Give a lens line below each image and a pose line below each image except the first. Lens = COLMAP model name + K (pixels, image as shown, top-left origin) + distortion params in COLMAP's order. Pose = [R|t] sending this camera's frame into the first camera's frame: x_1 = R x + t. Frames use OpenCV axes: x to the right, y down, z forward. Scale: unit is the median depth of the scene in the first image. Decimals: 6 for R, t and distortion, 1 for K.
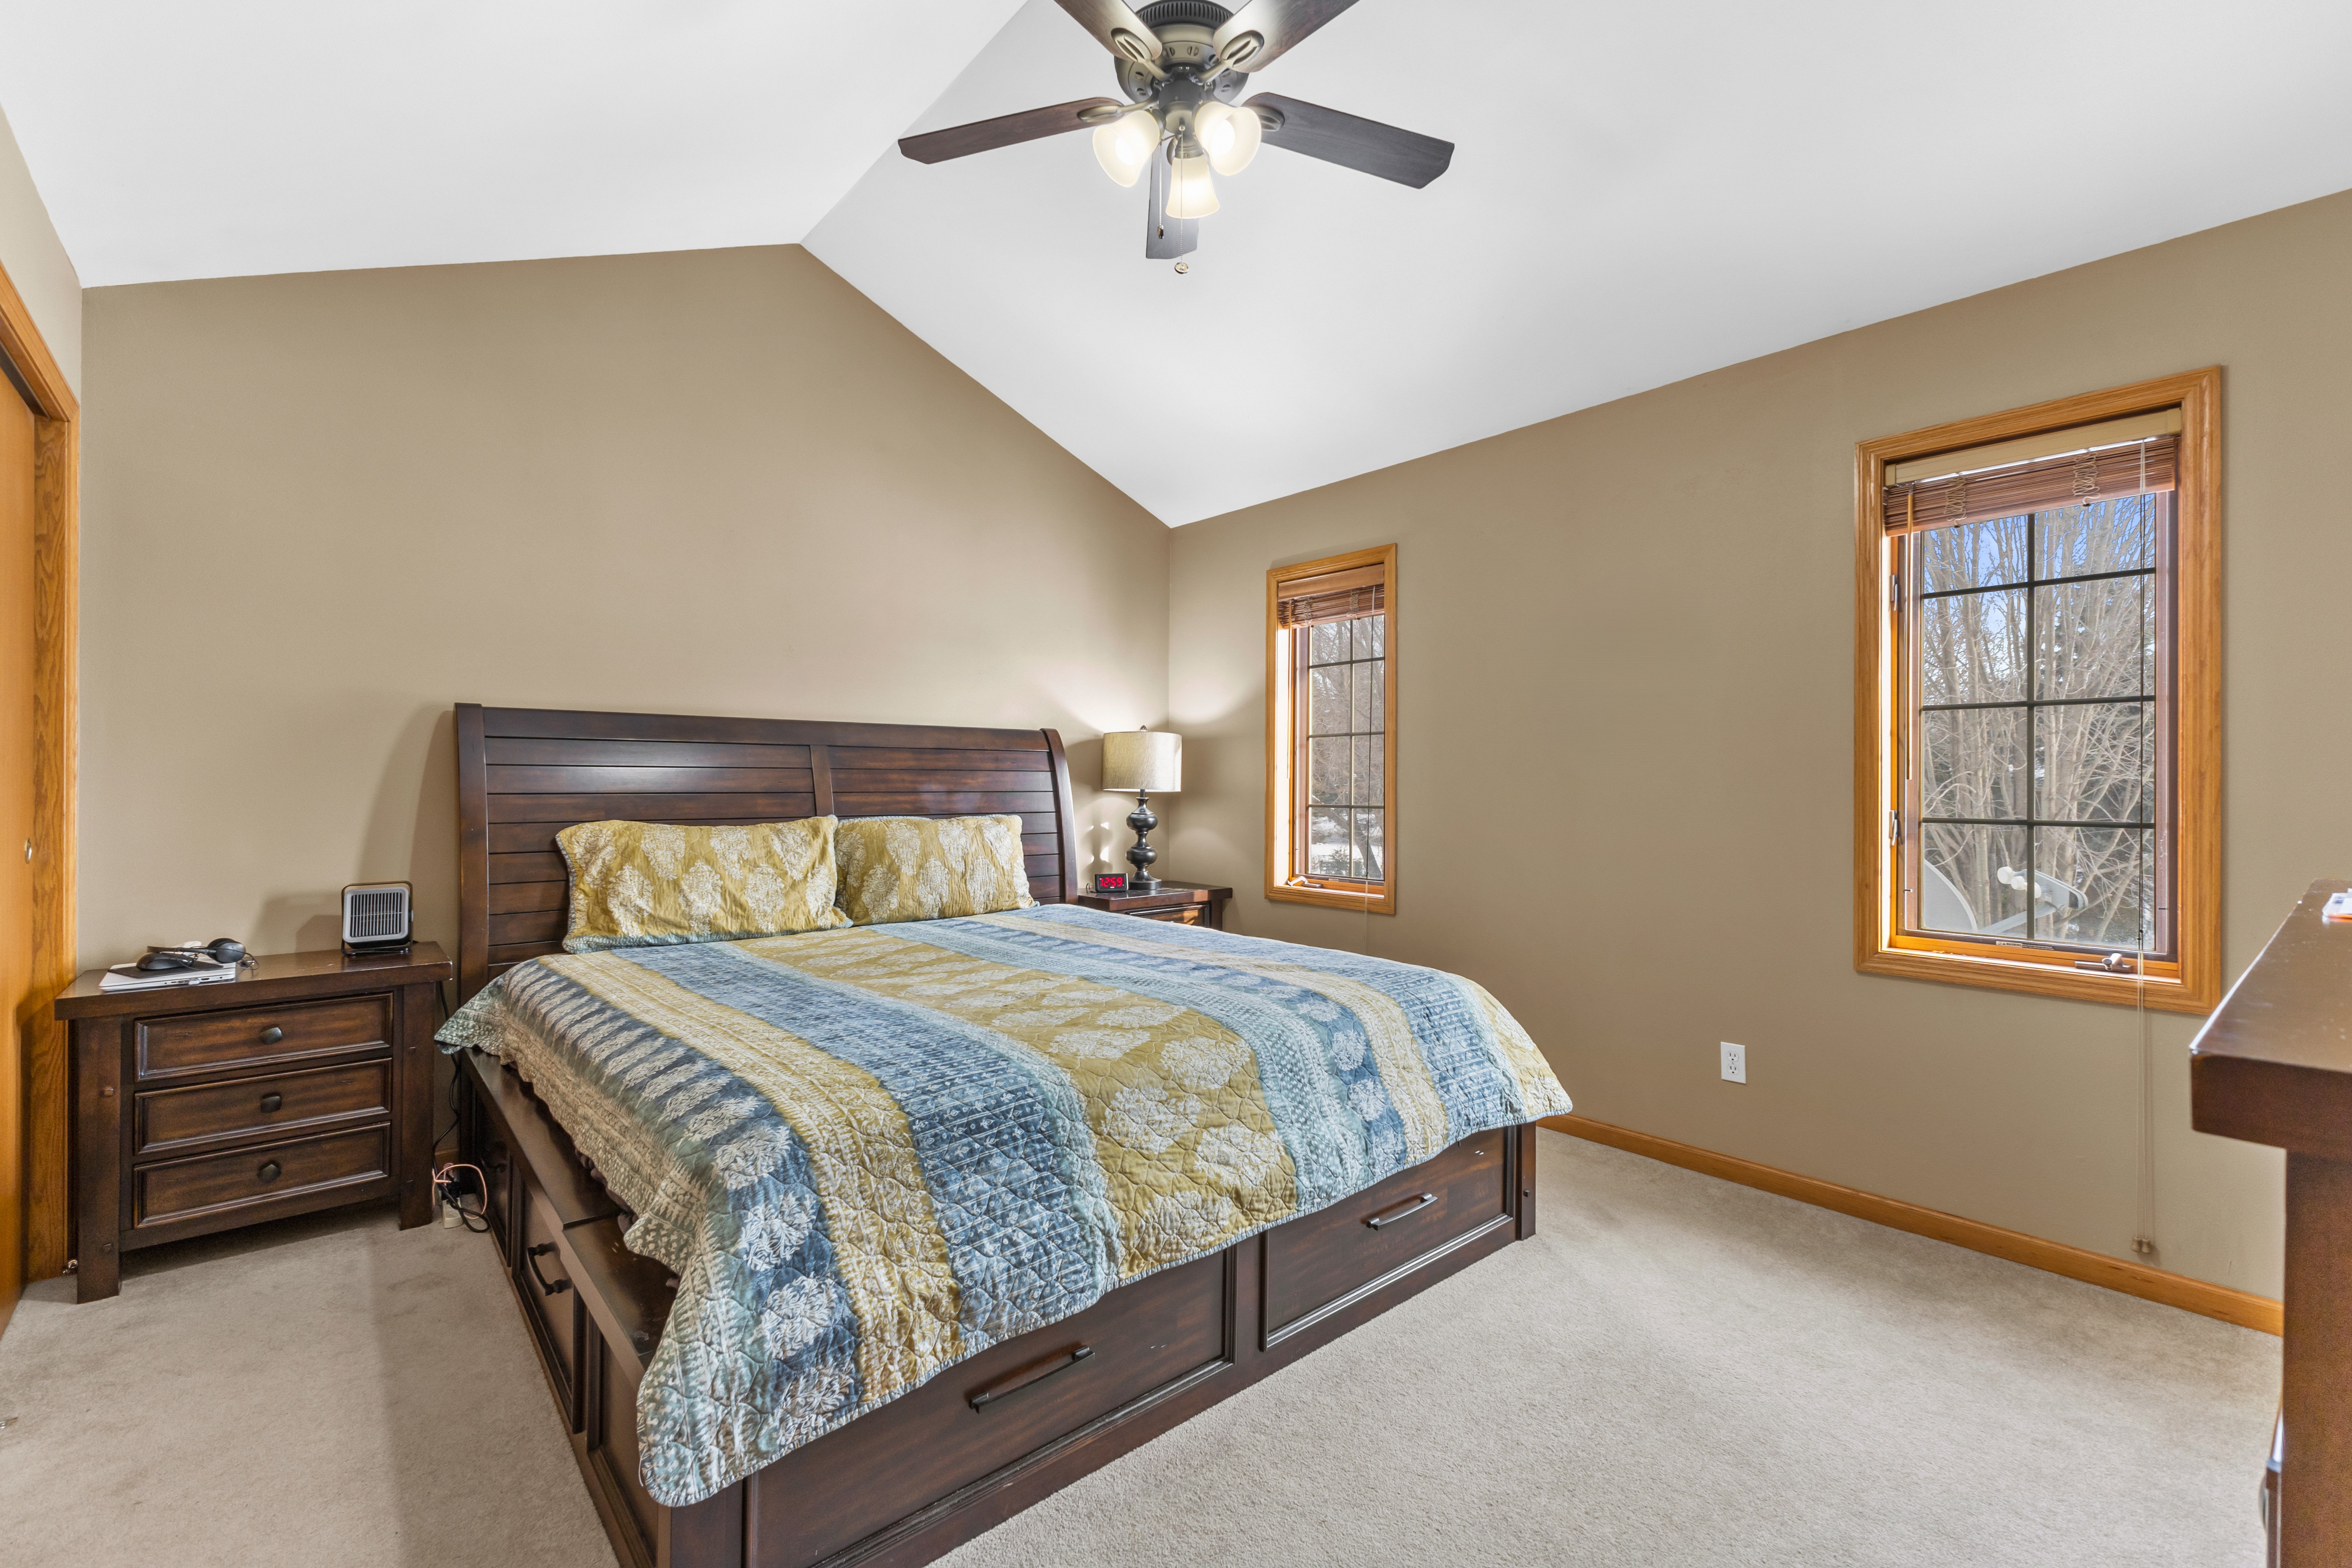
lens RADIAL K [[1021.1, 0, 1187.0], [0, 1021.1, 785.0], [0, 0, 1]] dist [0.012657, 0.000197]
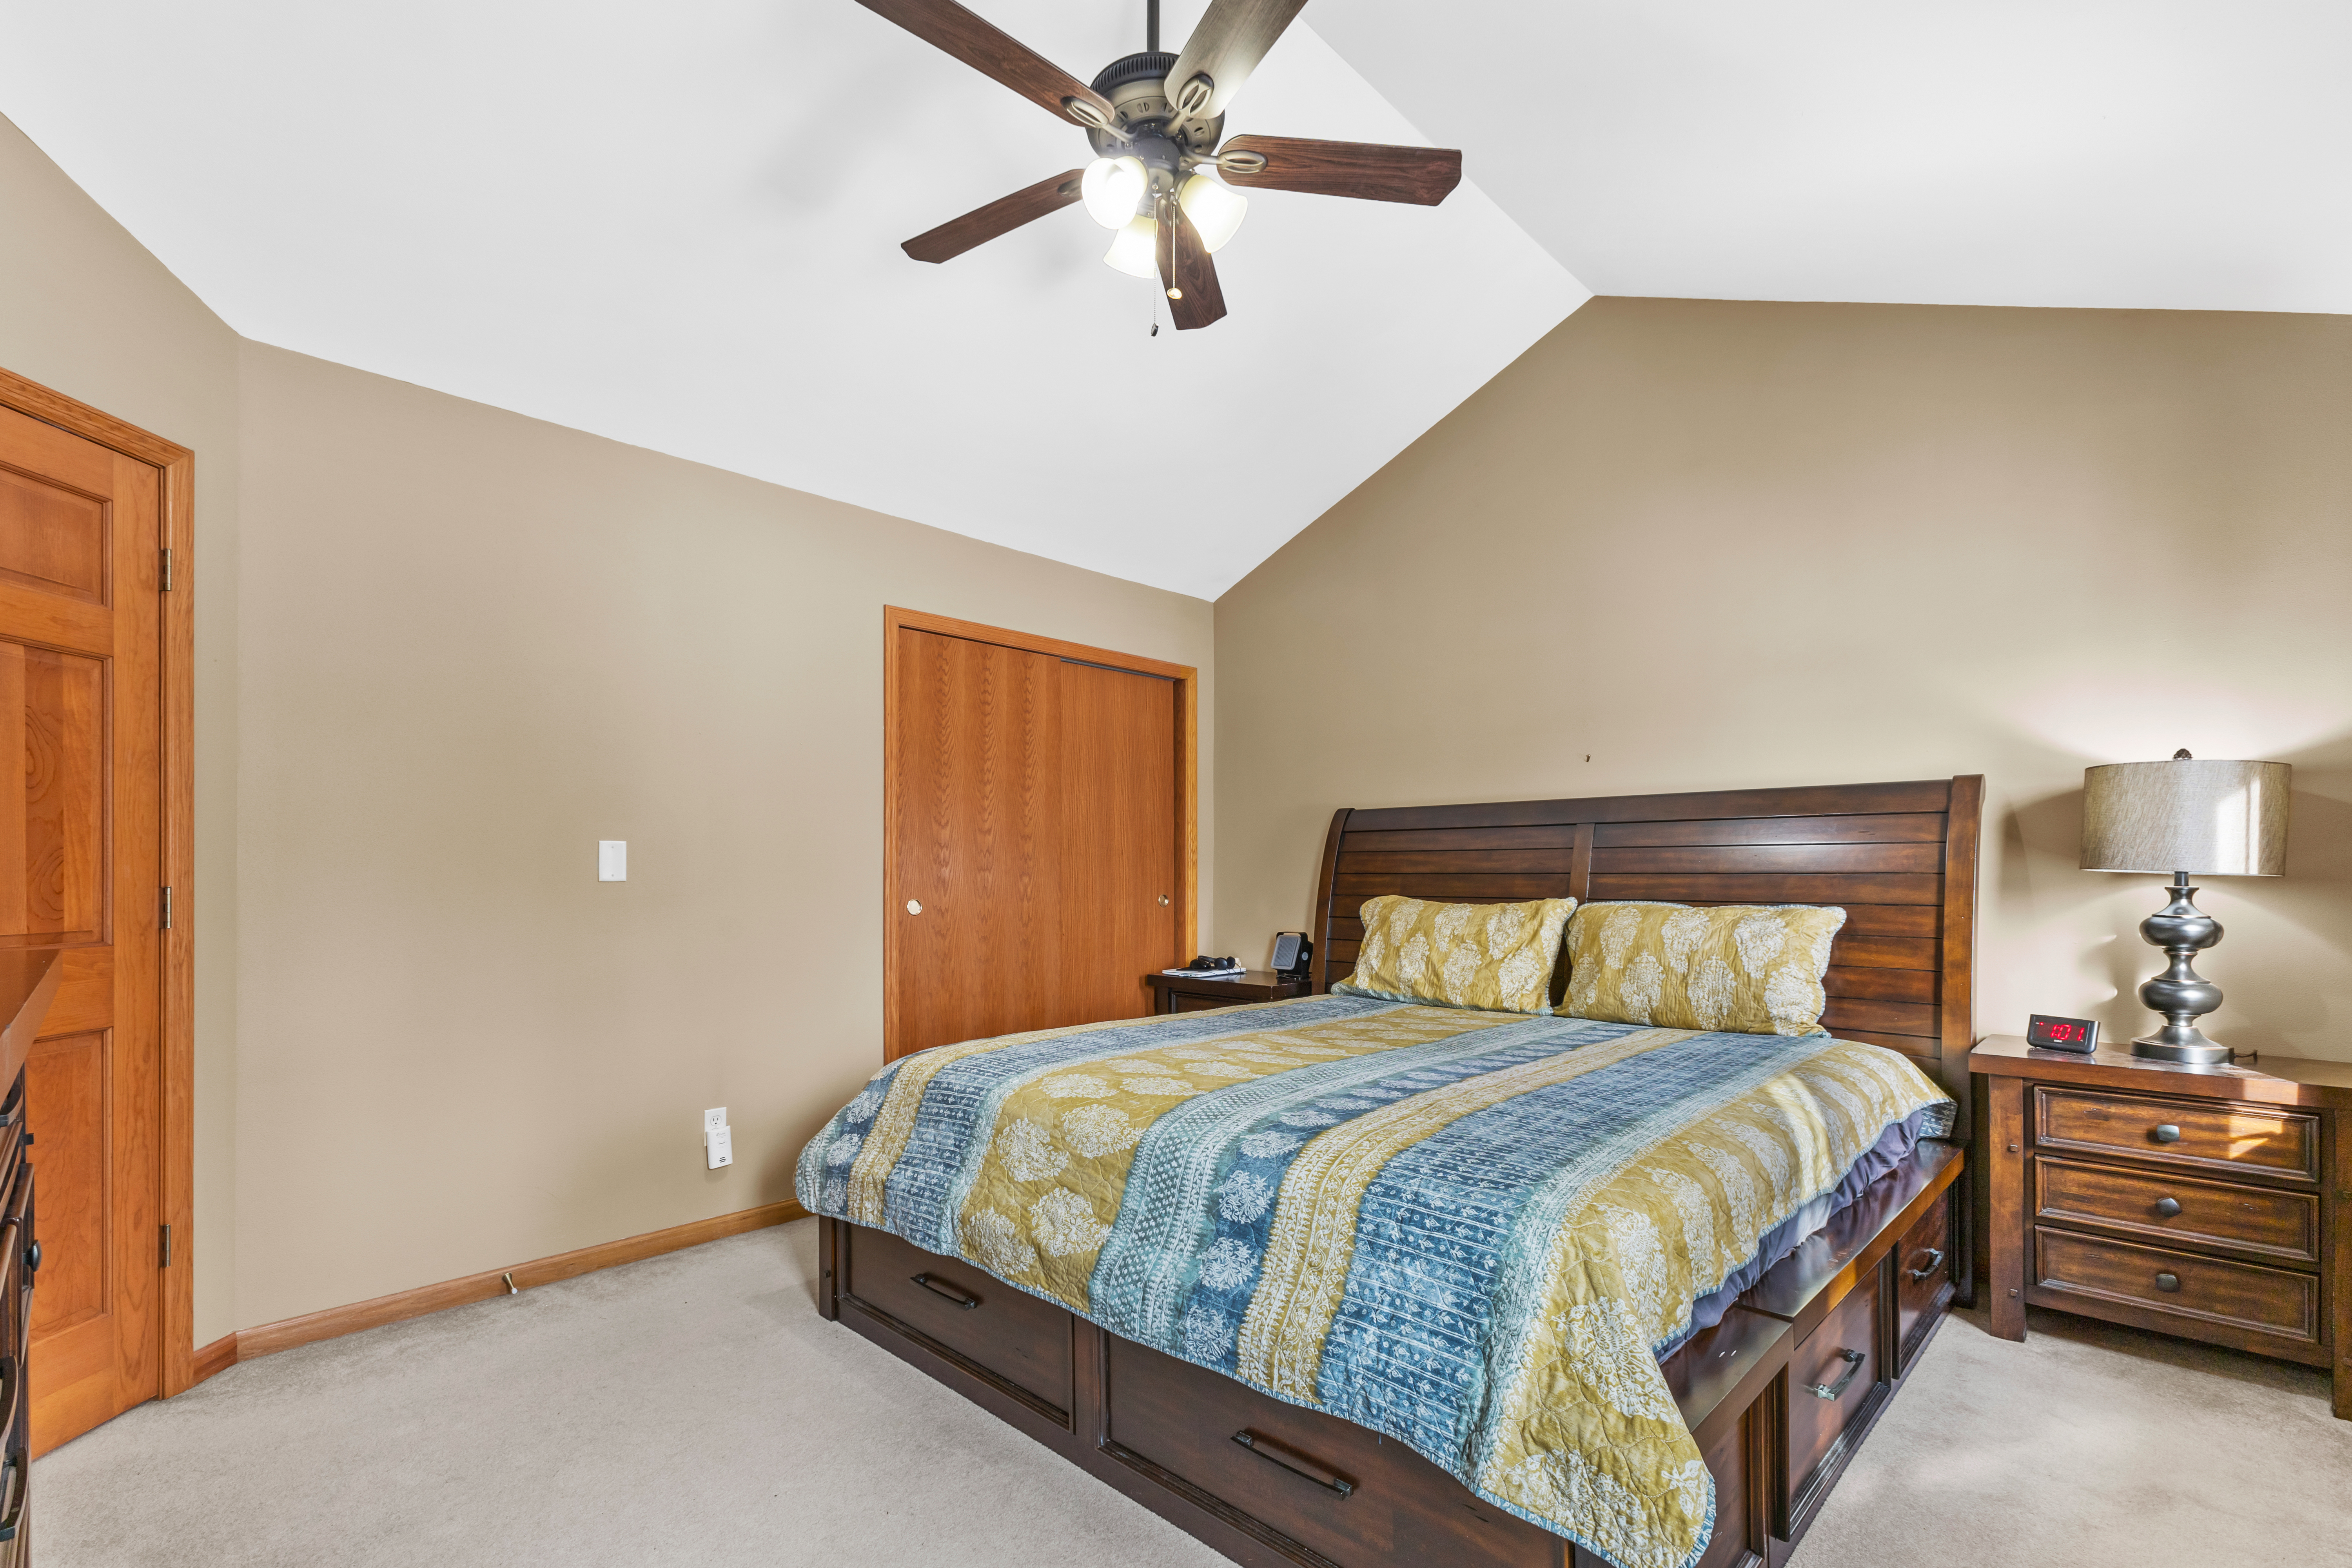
lens RADIAL K [[1060.7, 0, 1164.4], [0, 1060.7, 869.4], [0, 0, 1]] dist [0.009790, 0.000230]
pose [[0.066706, -0.007256, -0.997746, 0.680497], [-0.001307, 0.999972, -0.007360, 0.012757], [0.997772, 0.001795, 0.066695, 0.632555]]
